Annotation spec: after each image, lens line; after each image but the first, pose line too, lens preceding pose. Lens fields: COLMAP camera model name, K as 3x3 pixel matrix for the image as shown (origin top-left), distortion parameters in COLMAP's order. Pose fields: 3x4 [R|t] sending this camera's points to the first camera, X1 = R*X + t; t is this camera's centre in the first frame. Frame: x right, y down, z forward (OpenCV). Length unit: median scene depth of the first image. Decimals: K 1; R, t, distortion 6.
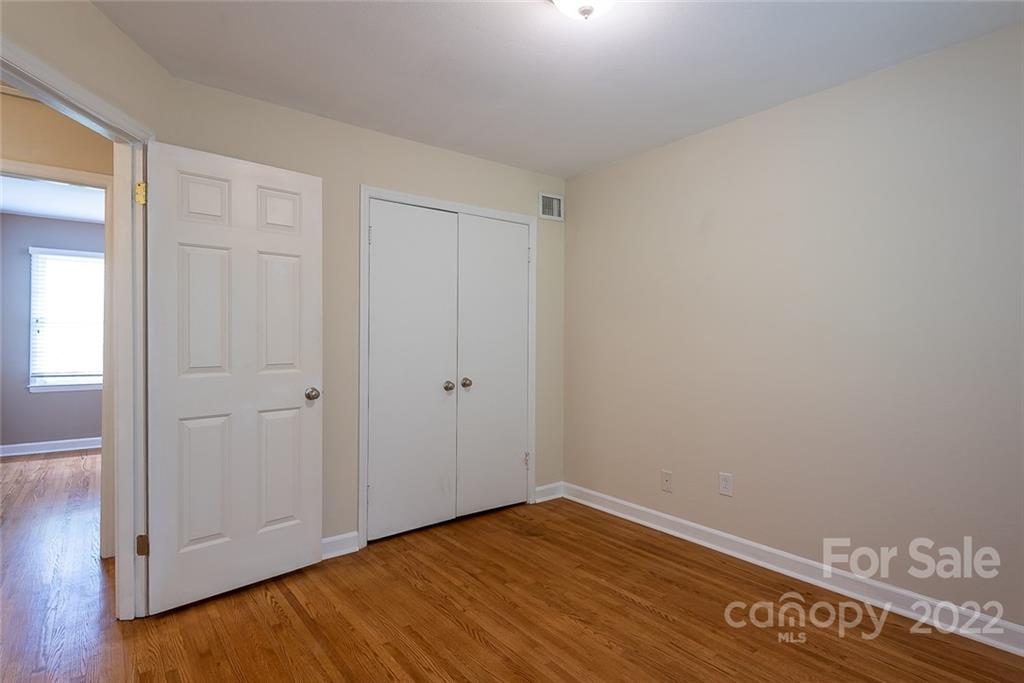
lens RADIAL K [[521.2, 0, 510.4], [0, 521.2, 337.4], [0, 0, 1]] dist [0.033571, -0.027277]
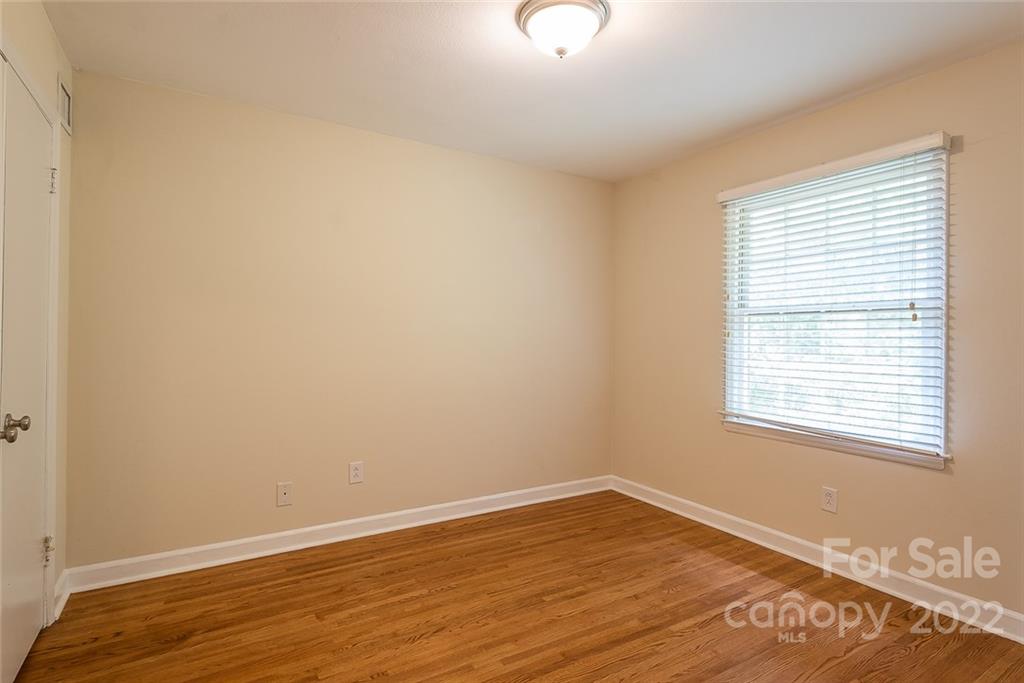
lens RADIAL K [[521.2, 0, 510.4], [0, 521.2, 337.4], [0, 0, 1]] dist [0.033571, -0.027277]
pose [[0.118649, -0.006966, 0.992912, -0.605259], [-0.011210, 0.999902, 0.008355, -0.004487], [-0.992873, -0.012122, 0.118559, 0.578688]]
